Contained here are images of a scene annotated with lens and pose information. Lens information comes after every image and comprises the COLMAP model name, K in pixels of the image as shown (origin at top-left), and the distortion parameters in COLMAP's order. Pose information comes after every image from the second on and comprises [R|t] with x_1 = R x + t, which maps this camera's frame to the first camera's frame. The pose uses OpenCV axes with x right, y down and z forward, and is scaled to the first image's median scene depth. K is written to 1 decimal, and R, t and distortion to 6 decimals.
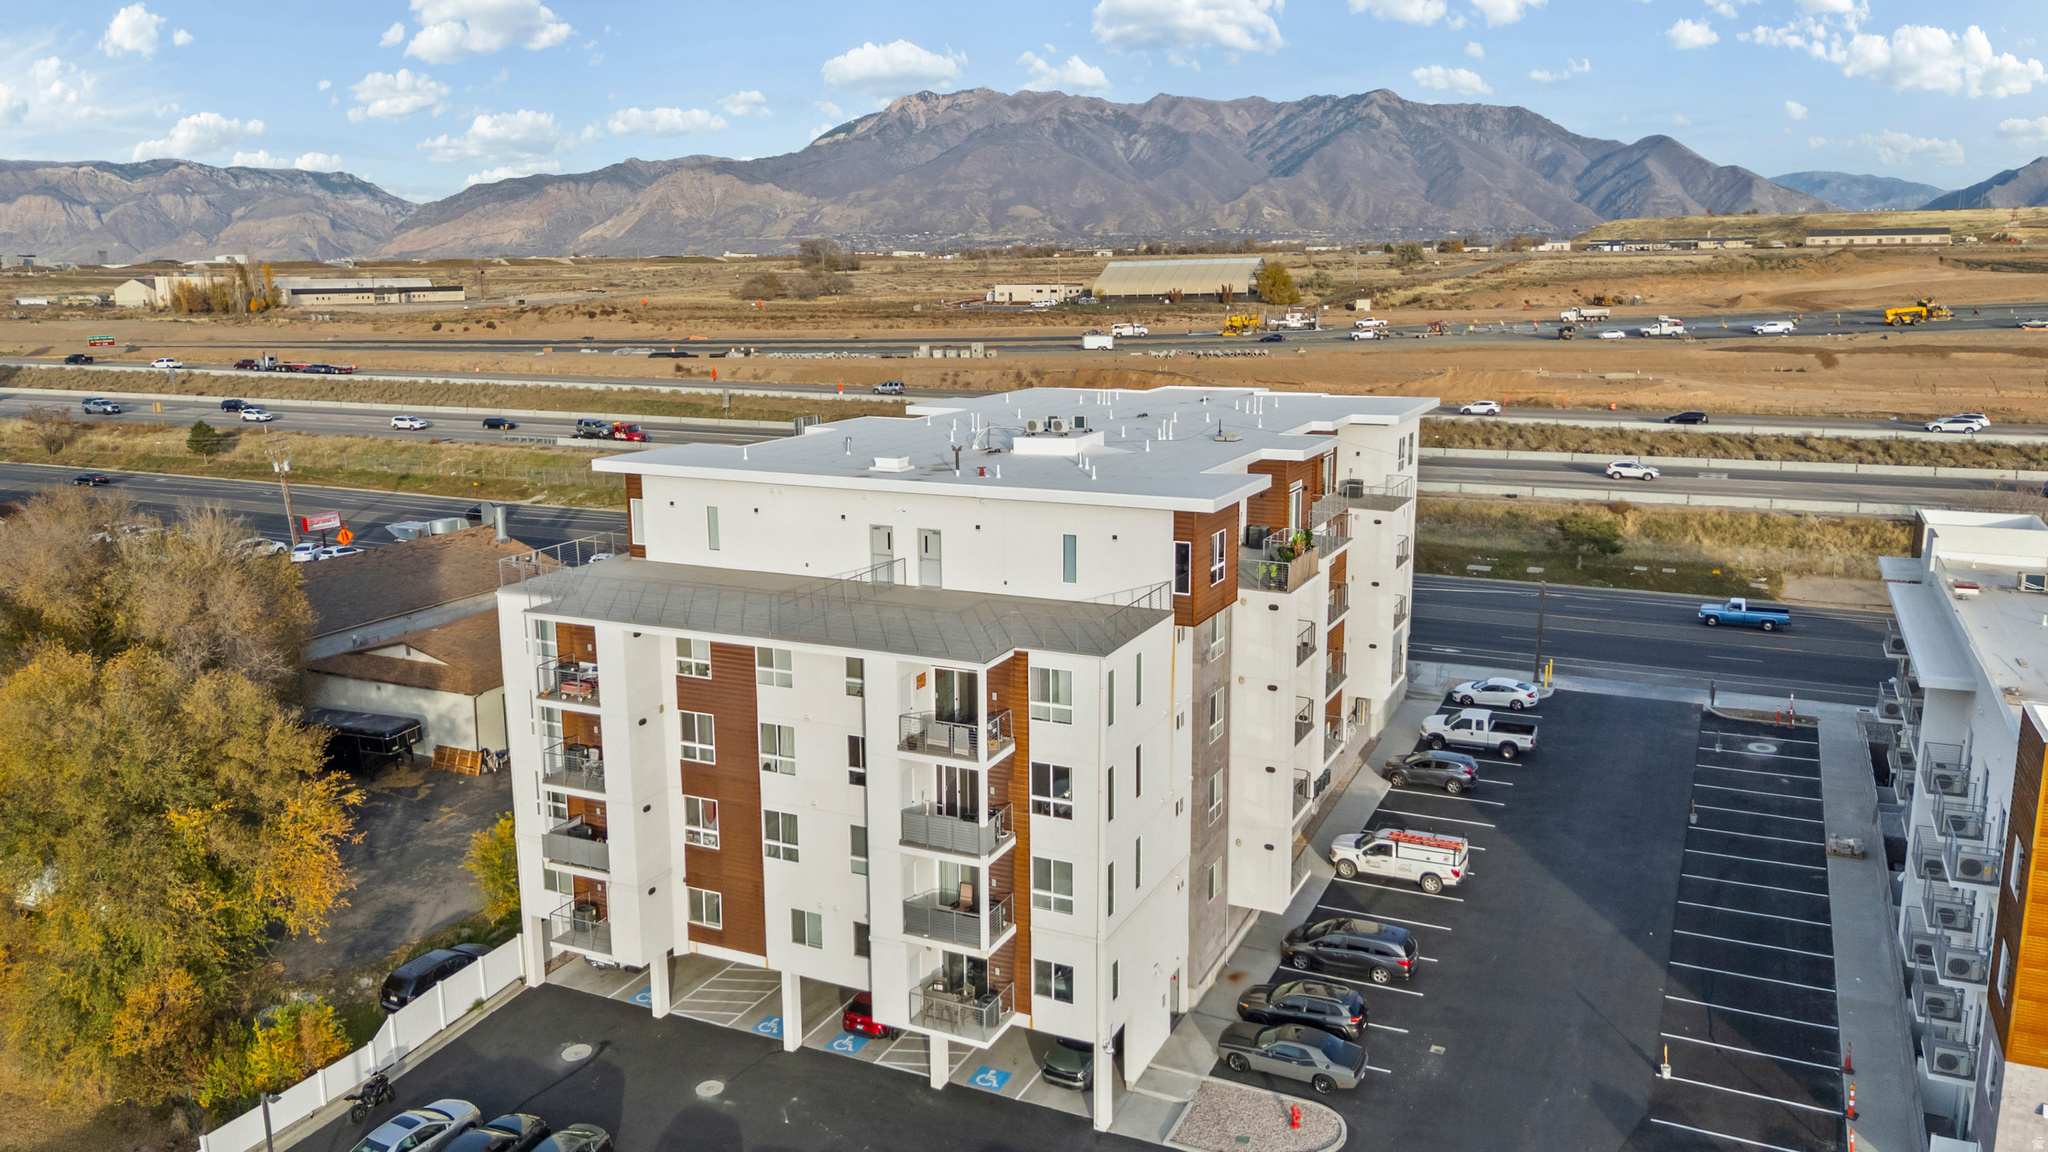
lens RADIAL K [[1492.8, 0, 1024.0], [0, 1492.8, 576.0], [0, 0, 1]] dist [0.078223, -0.104147]
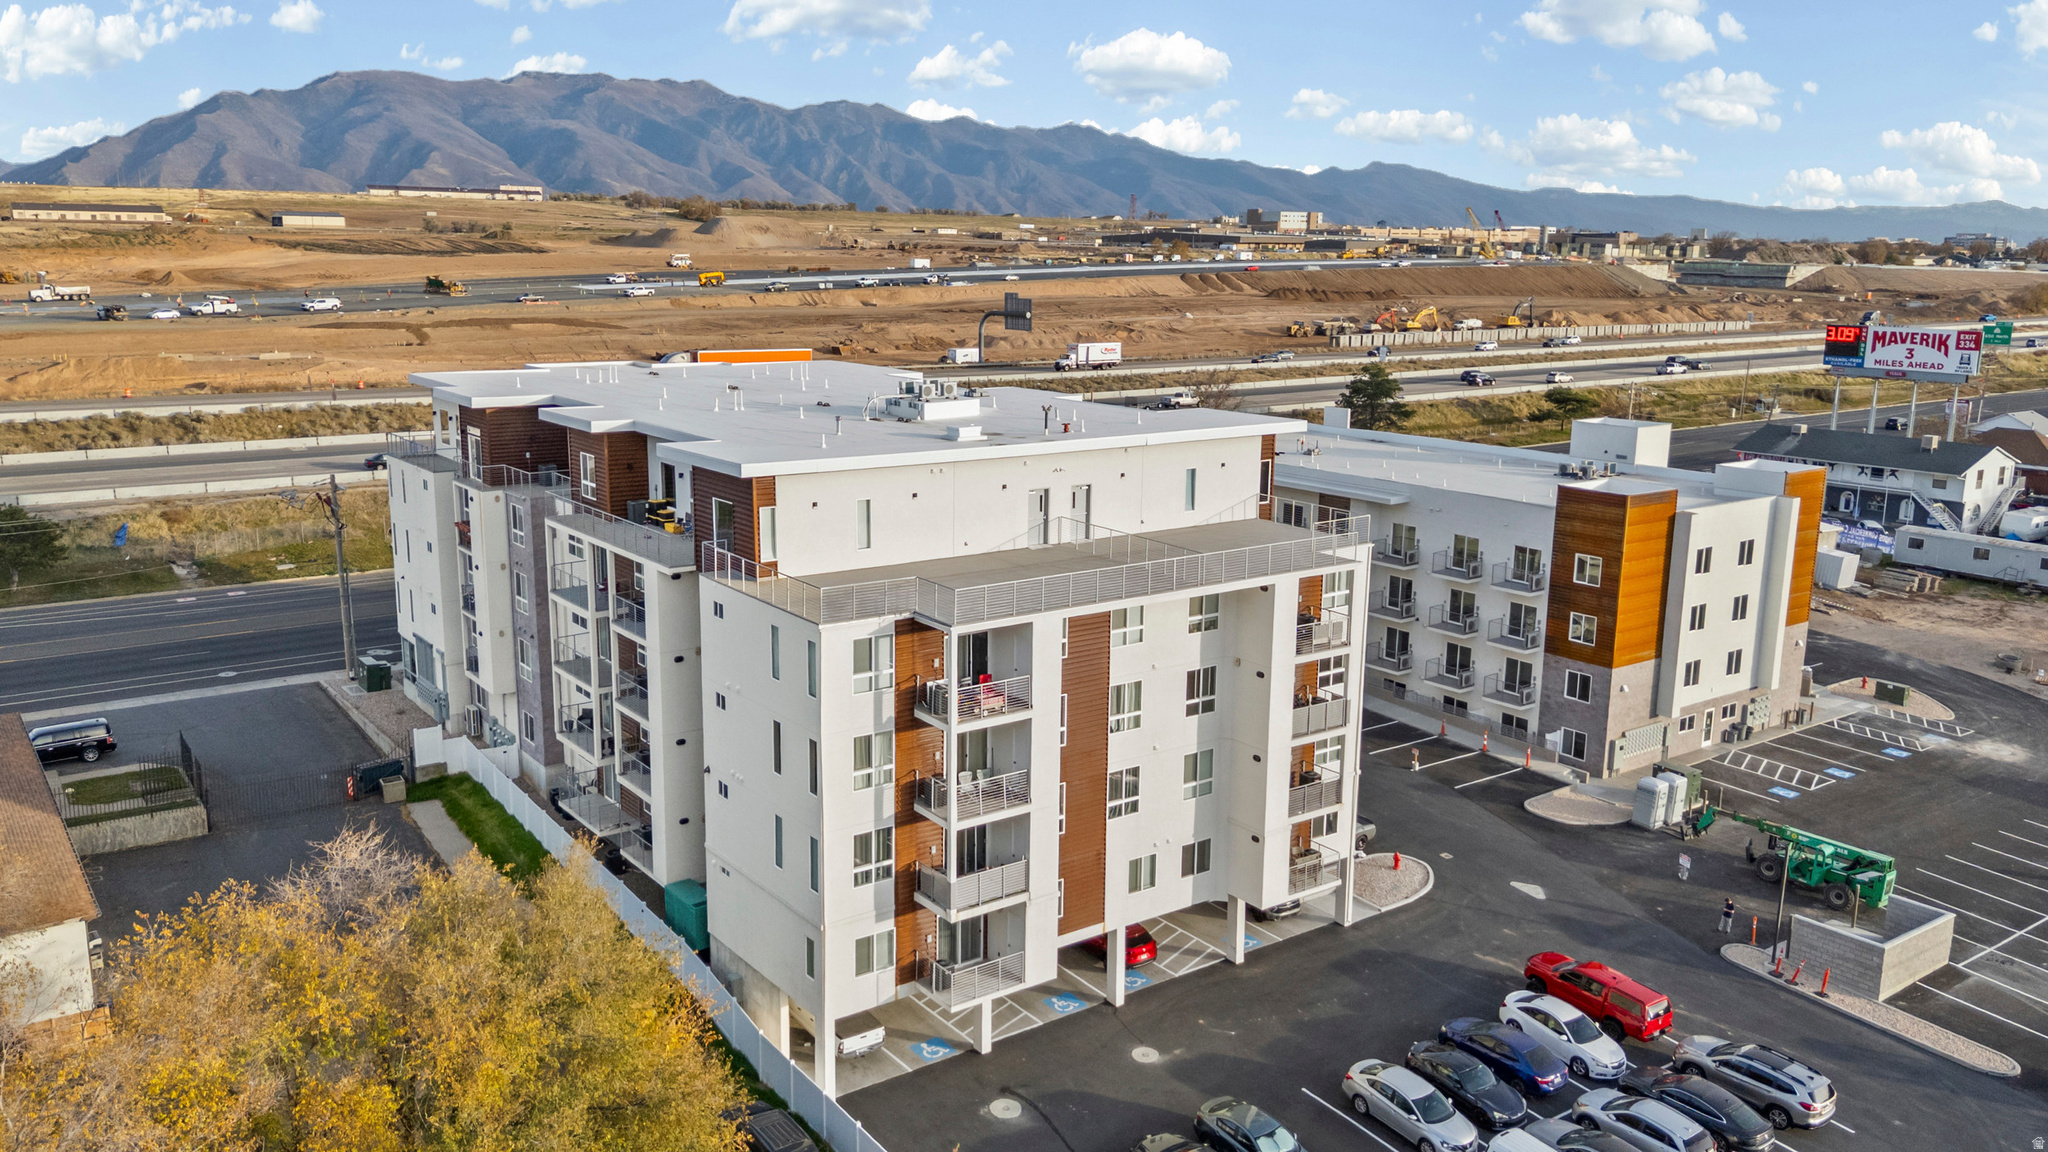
lens RADIAL K [[1548.6, 0, 1024.0], [0, 1548.6, 576.0], [0, 0, 1]] dist [0.073764, -0.084039]
pose [[0.462007, -0.165827, 0.871236, -0.679155], [0.161125, 0.981710, 0.101411, -0.055348], [-0.872117, 0.093526, 0.480275, 0.338046]]
